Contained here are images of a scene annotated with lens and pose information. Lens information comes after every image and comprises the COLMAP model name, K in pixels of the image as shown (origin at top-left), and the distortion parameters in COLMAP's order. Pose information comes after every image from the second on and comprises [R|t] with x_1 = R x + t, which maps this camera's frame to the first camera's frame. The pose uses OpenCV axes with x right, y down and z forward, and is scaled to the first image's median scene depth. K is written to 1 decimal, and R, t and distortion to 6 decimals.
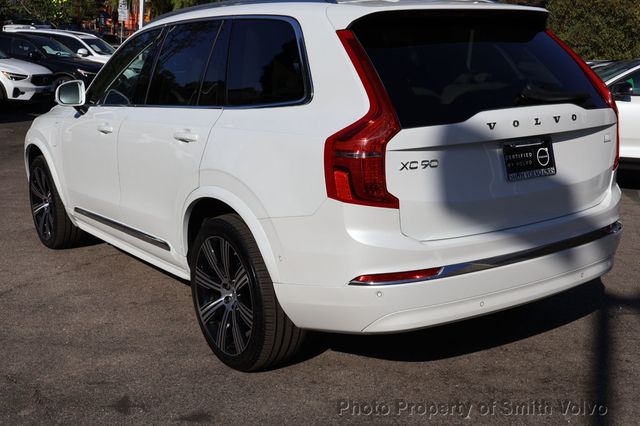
lens RADIAL K [[761.6, 0, 321.0], [0, 761.6, 211.0], [0, 0, 1]] dist [0.051049, 0.000000]
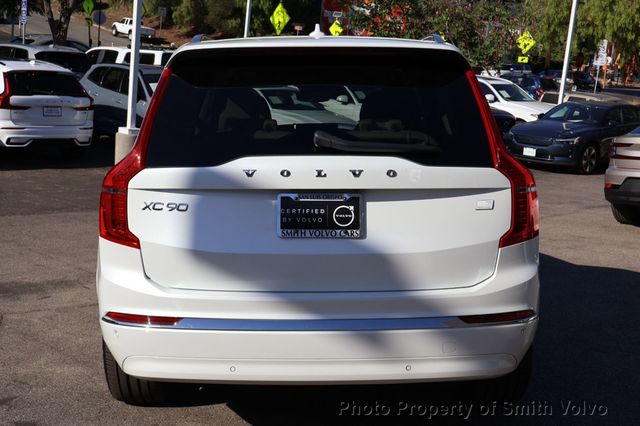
lens RADIAL K [[885.8, 0, 319.4], [0, 885.8, 214.0], [0, 0, 1]] dist [-0.043444, 0.000000]
pose [[0.826064, 0.092122, -0.555997, 0.834532], [-0.134128, 0.990339, -0.035191, -0.035051], [0.547383, 0.103645, 0.830439, 0.163563]]
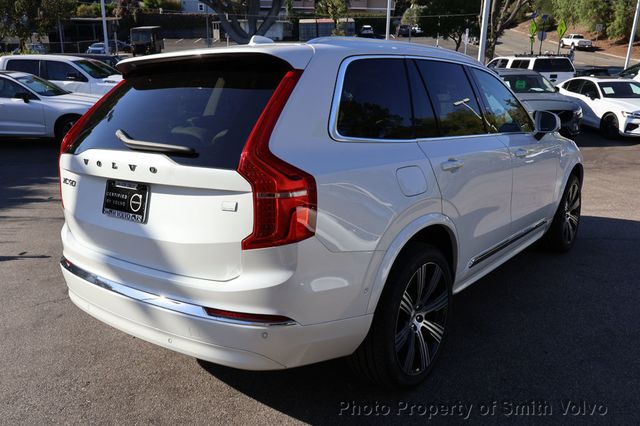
lens RADIAL K [[550.3, 0, 318.9], [0, 550.3, 213.8], [0, 0, 1]] dist [-0.000727, 0.005911]
pose [[0.288491, 0.215263, -0.932971, 1.066274], [-0.191339, 0.967707, 0.164113, -0.227276], [0.938170, 0.131168, 0.320363, 1.014468]]
